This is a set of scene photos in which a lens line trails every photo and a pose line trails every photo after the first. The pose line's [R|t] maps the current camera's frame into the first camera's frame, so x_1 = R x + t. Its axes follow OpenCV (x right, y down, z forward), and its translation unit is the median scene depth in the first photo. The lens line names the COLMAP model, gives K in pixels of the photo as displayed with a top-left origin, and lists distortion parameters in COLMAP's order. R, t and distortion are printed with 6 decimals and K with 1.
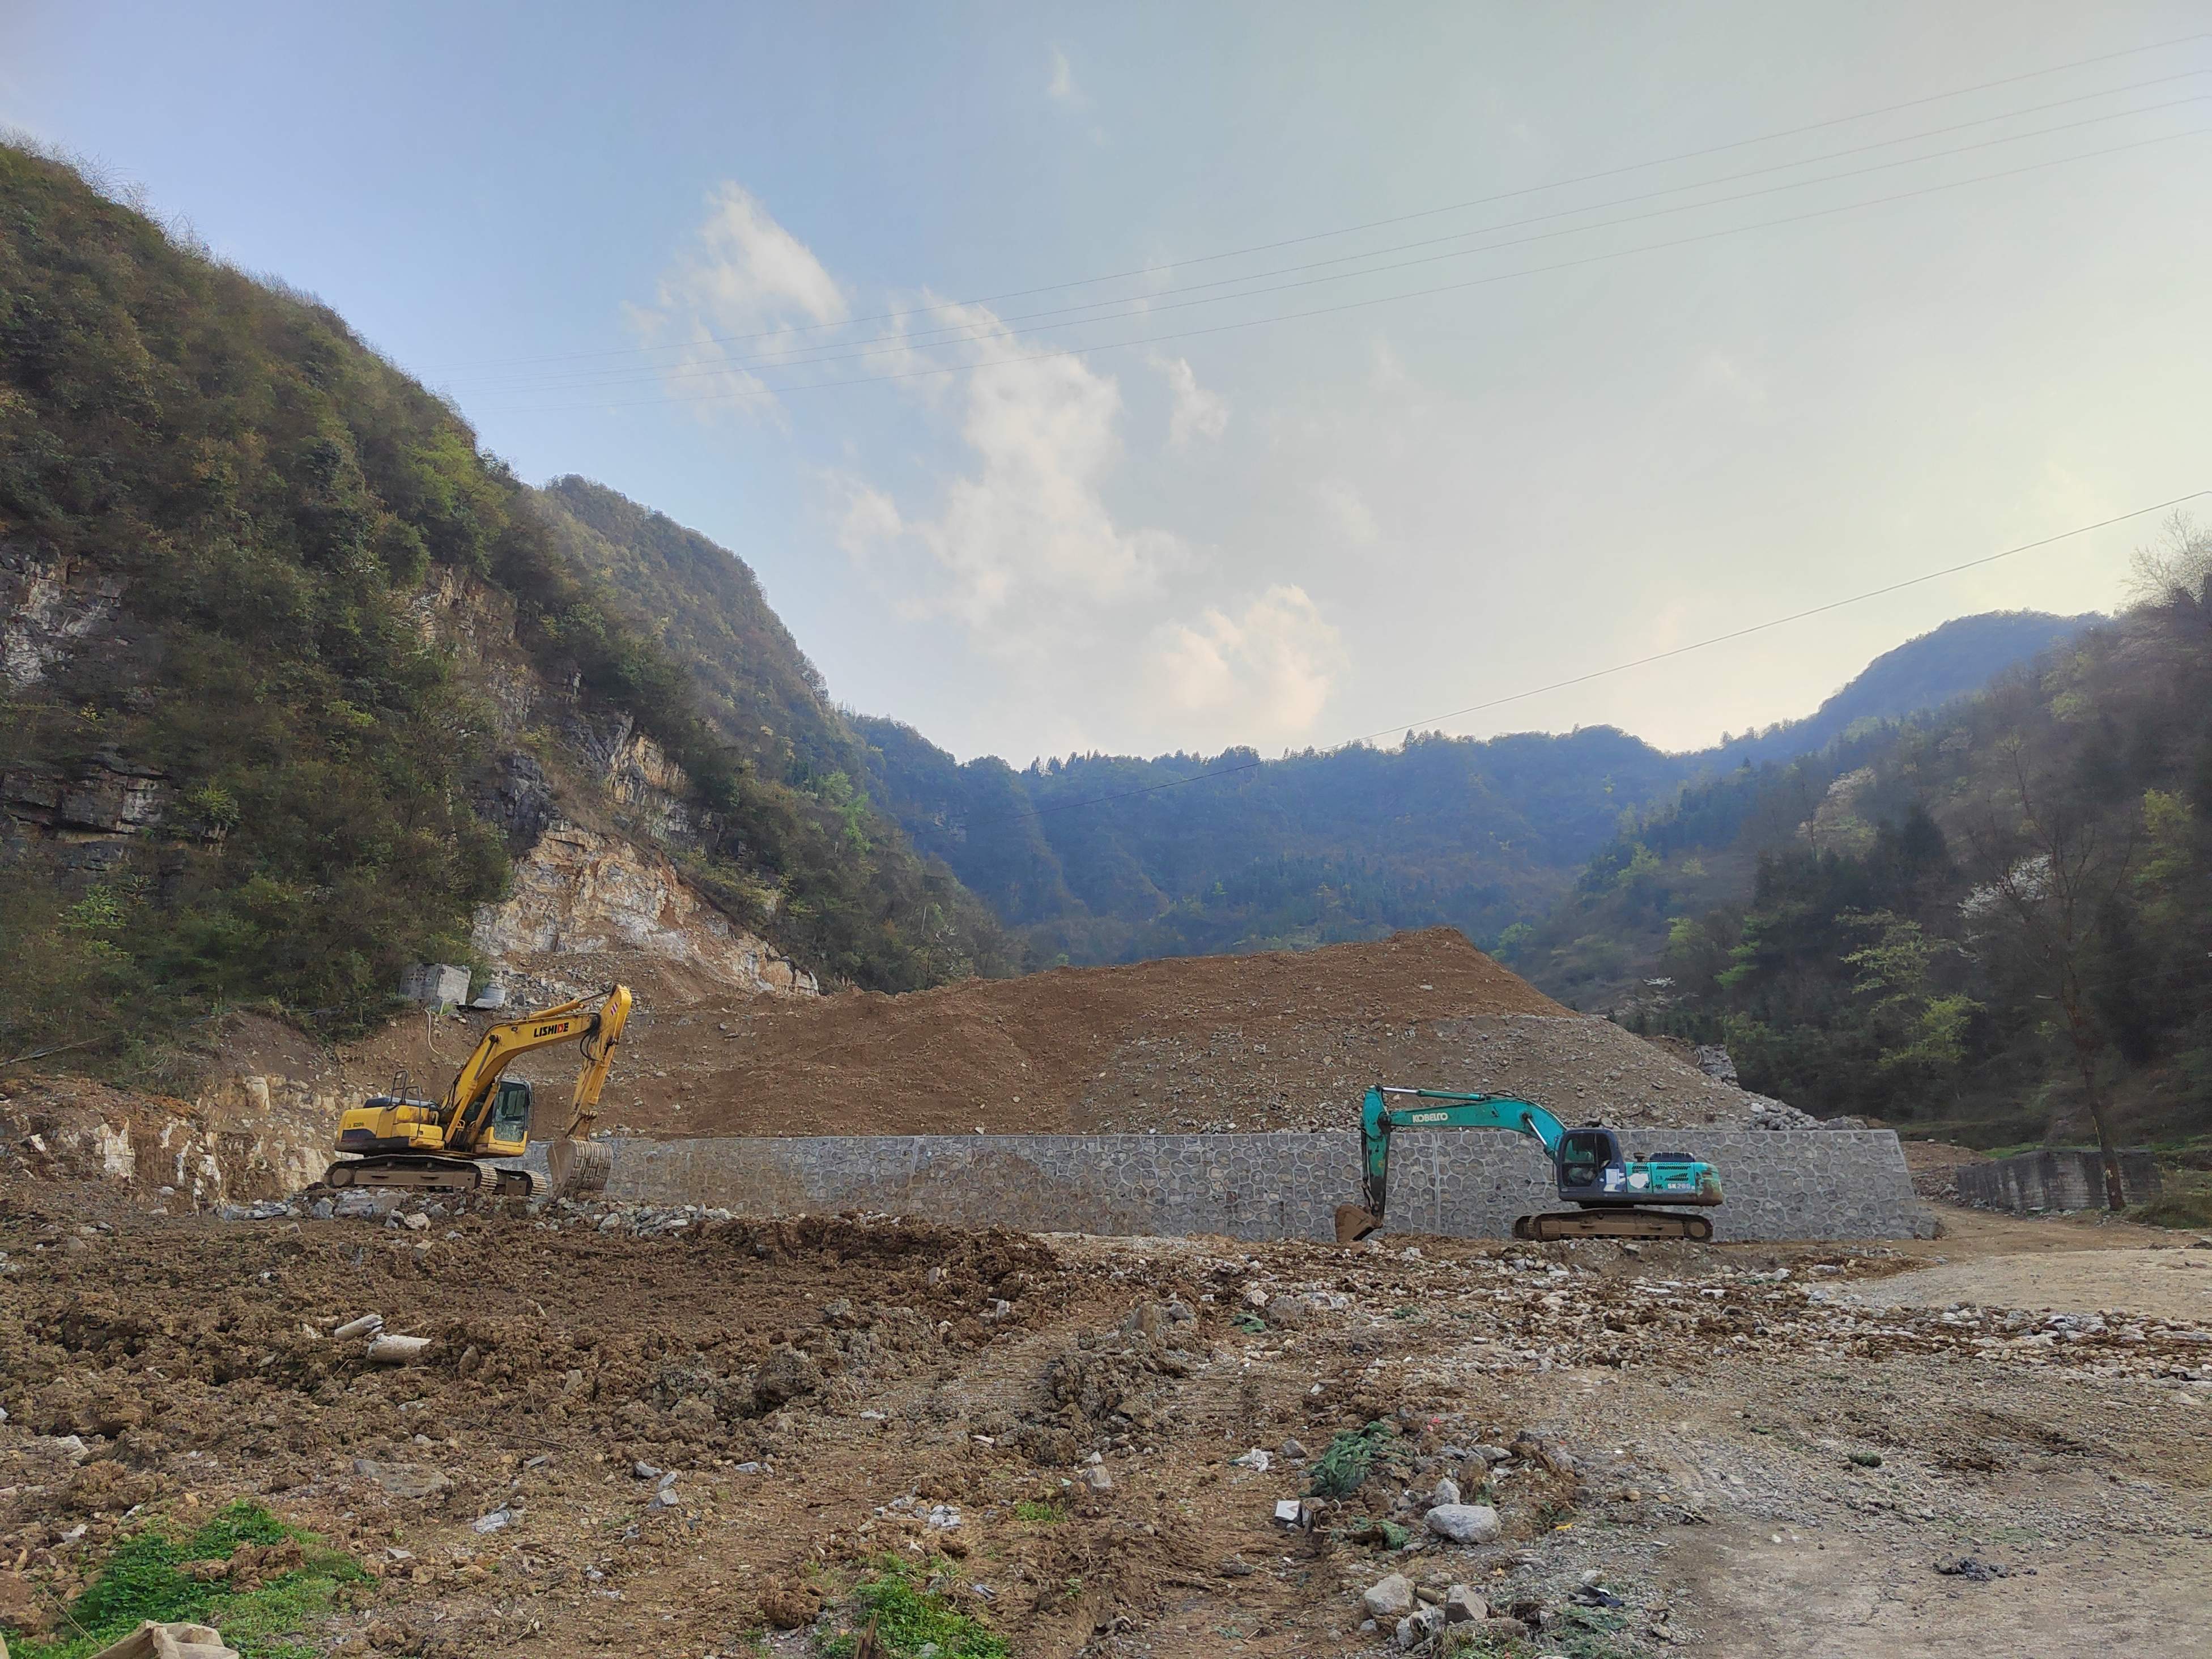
lens RADIAL K [[1479.6, 0, 1106.0], [0, 1479.6, 829.5], [0, 0, 1]] dist [0.068961, -0.071138]
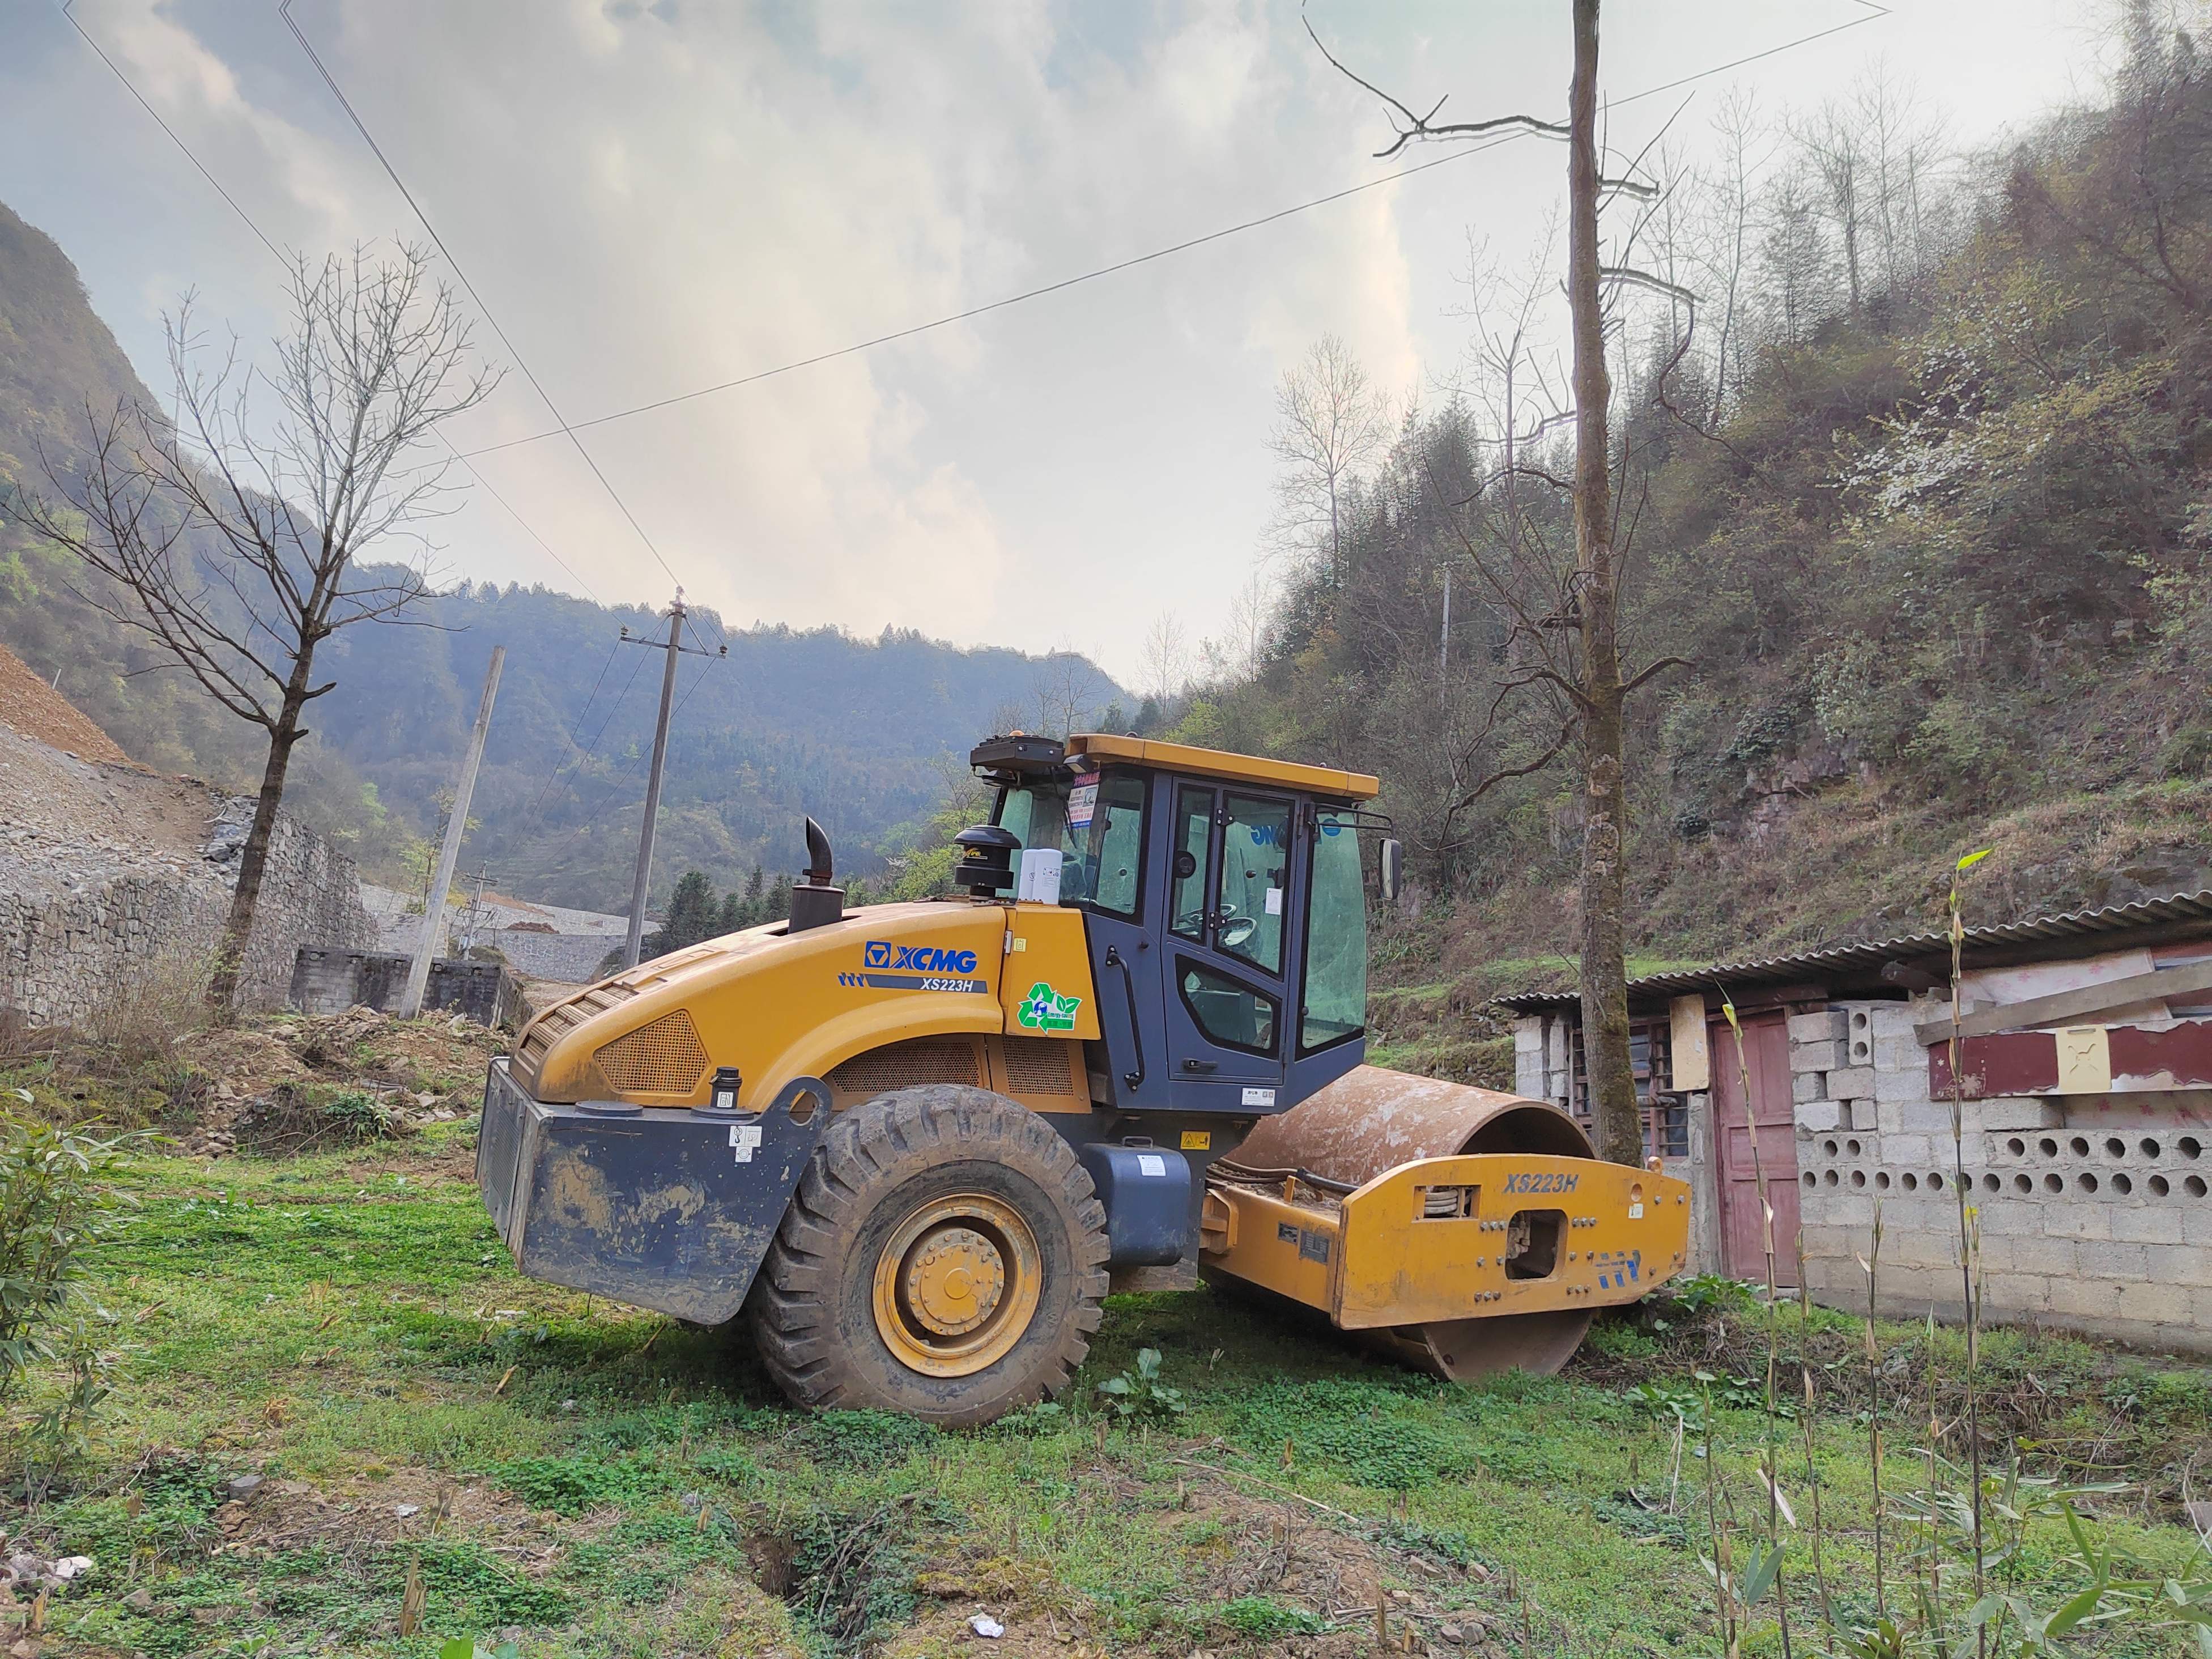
lens RADIAL K [[1490.3, 0, 1110.1], [0, 1490.3, 834.4], [0, 0, 1]] dist [0.058264, -0.059870]
pose [[0.941979, 0.137002, 0.306440, 0.238389], [-0.155282, 0.987215, 0.035967, 0.036577], [-0.297595, -0.081464, 0.951210, 0.133767]]
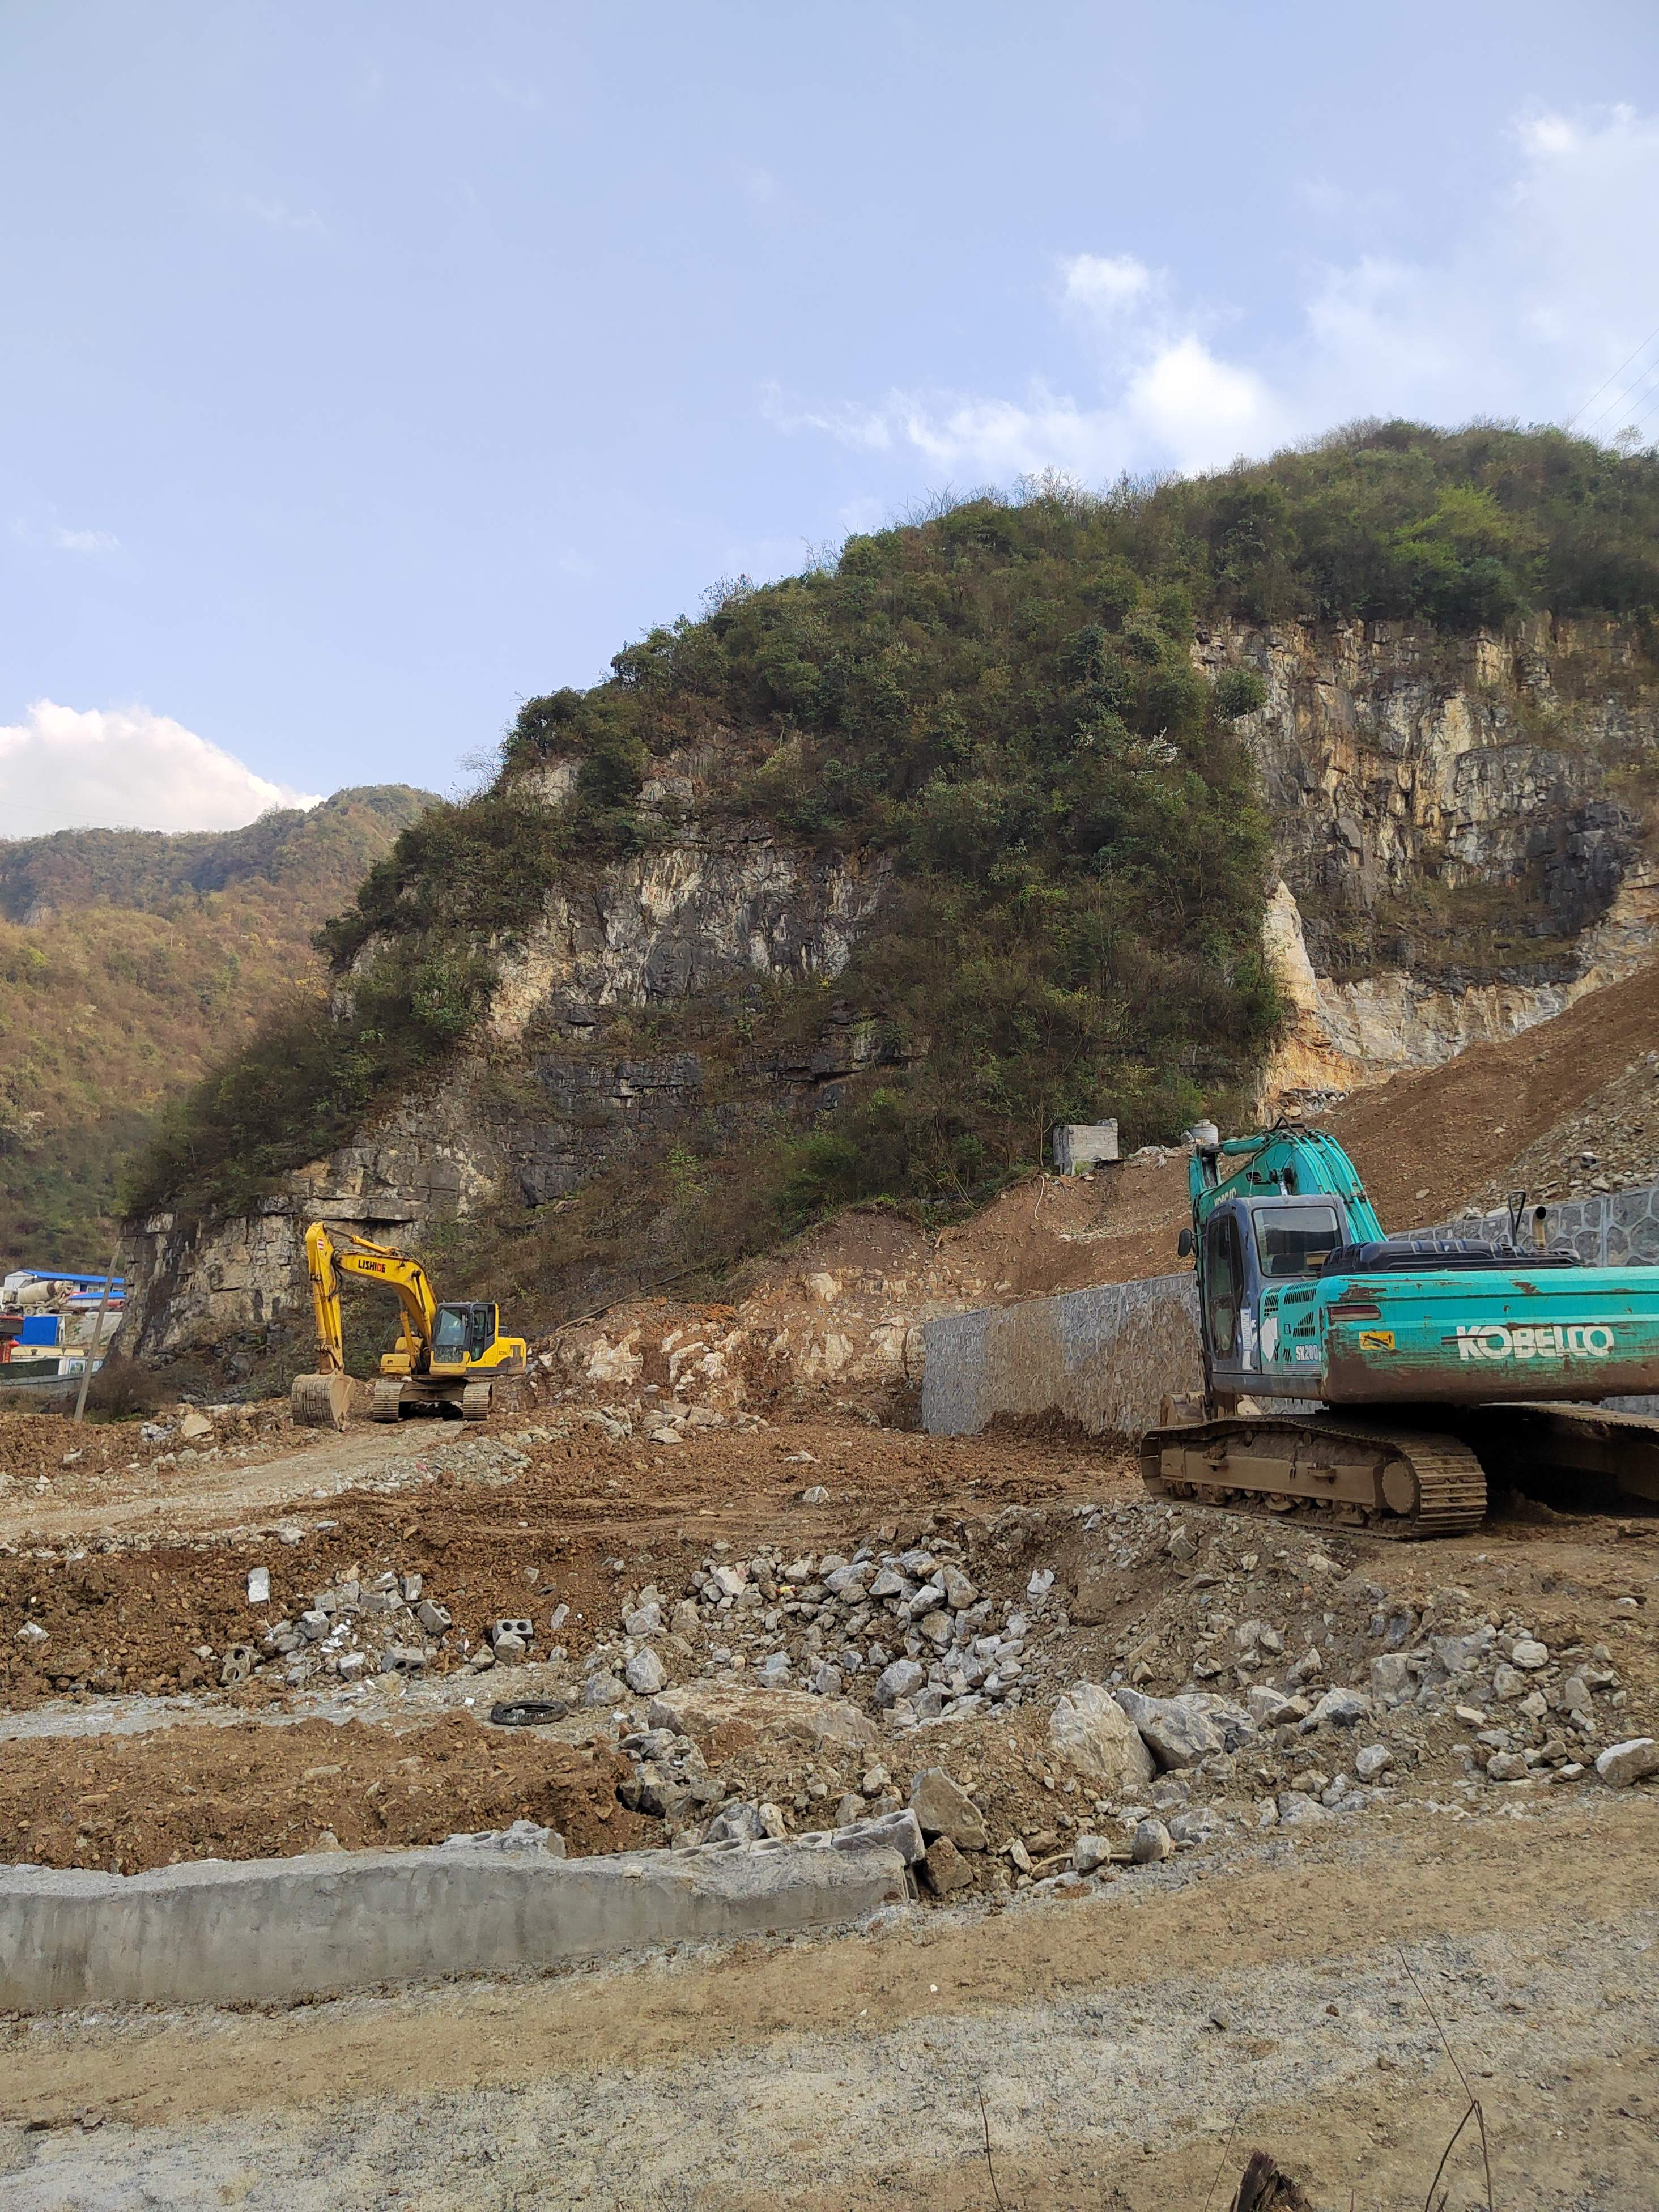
lens RADIAL K [[1479.6, 0, 850.7], [0, 1479.6, 1116.6], [0, 0, 1]] dist [0.068961, -0.071138]
pose [[0.357533, -0.180794, -0.916233, 0.175046], [0.292207, 0.953479, -0.074118, 0.052047], [0.887009, -0.241230, 0.393730, 0.225464]]
